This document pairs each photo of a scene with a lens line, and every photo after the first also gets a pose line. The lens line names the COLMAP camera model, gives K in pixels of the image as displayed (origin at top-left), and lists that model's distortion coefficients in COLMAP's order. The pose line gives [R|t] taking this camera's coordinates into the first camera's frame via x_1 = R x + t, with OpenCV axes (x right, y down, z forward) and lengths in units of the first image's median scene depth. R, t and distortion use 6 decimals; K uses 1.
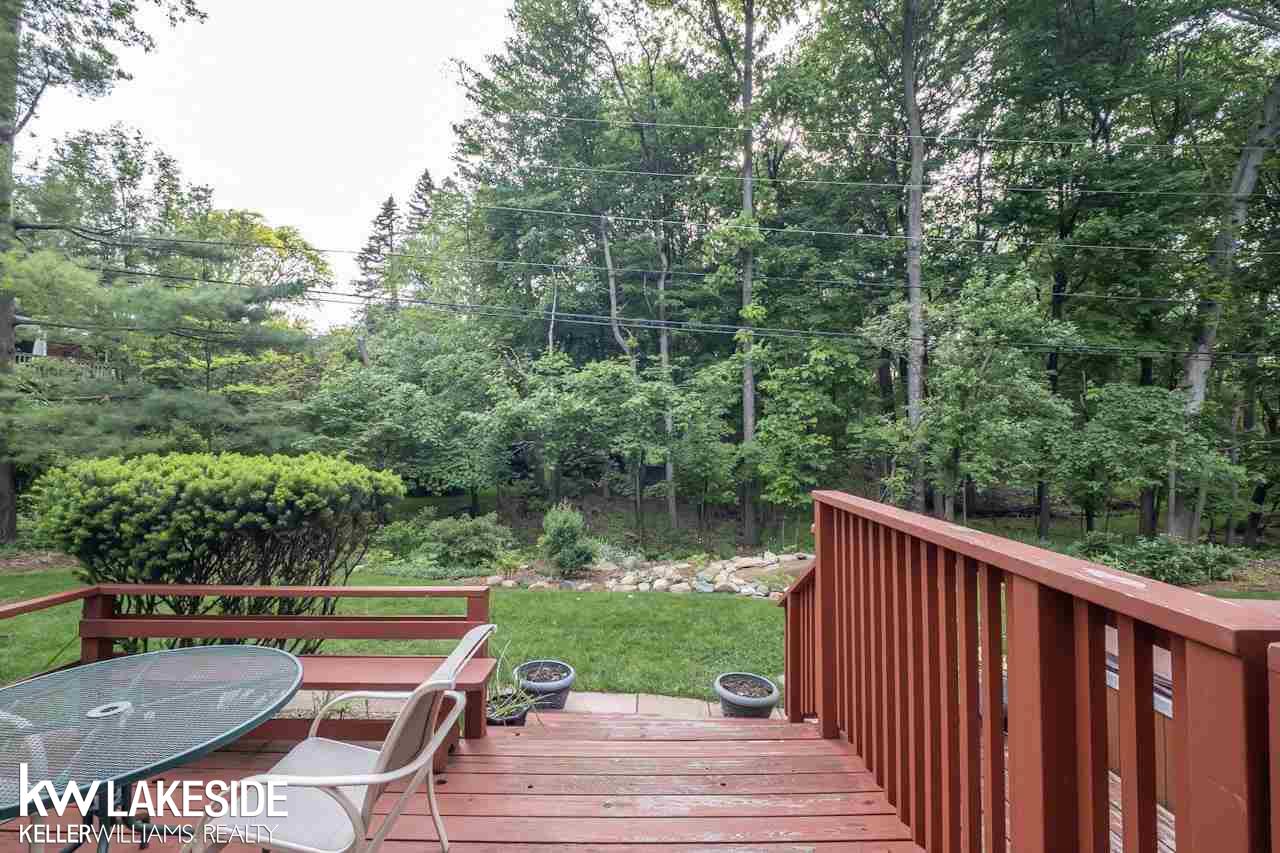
lens RADIAL K [[555.7, 0, 640.0], [0, 555.7, 426.5], [0, 0, 1]] dist [0.000580, -0.000027]
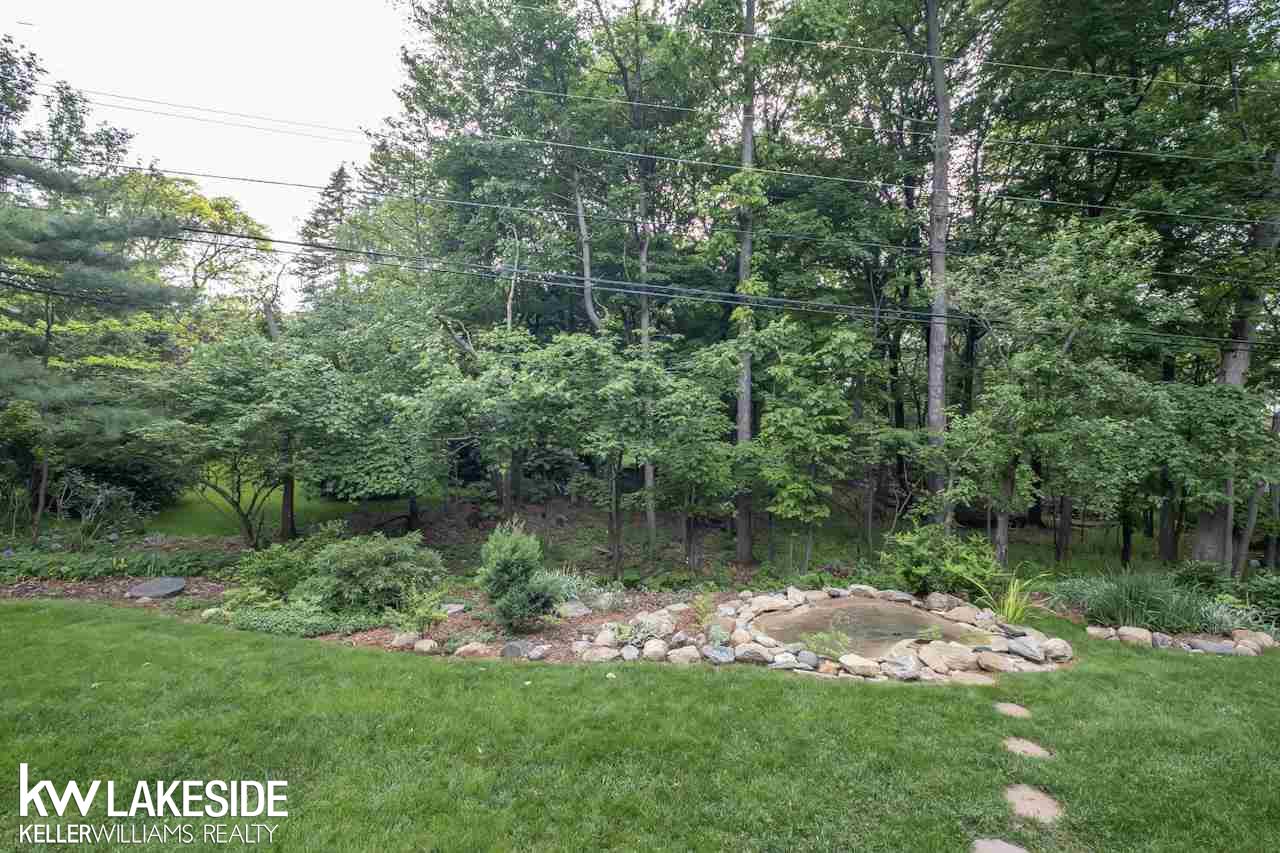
lens RADIAL K [[533.0, 0, 640.0], [0, 533.0, 426.5], [0, 0, 1]] dist [-0.001329, -0.000010]
pose [[0.997909, 0.019262, 0.061697, -0.017371], [-0.018996, 0.999808, -0.004903, 0.014054], [-0.061780, 0.003720, 0.998083, 0.247702]]
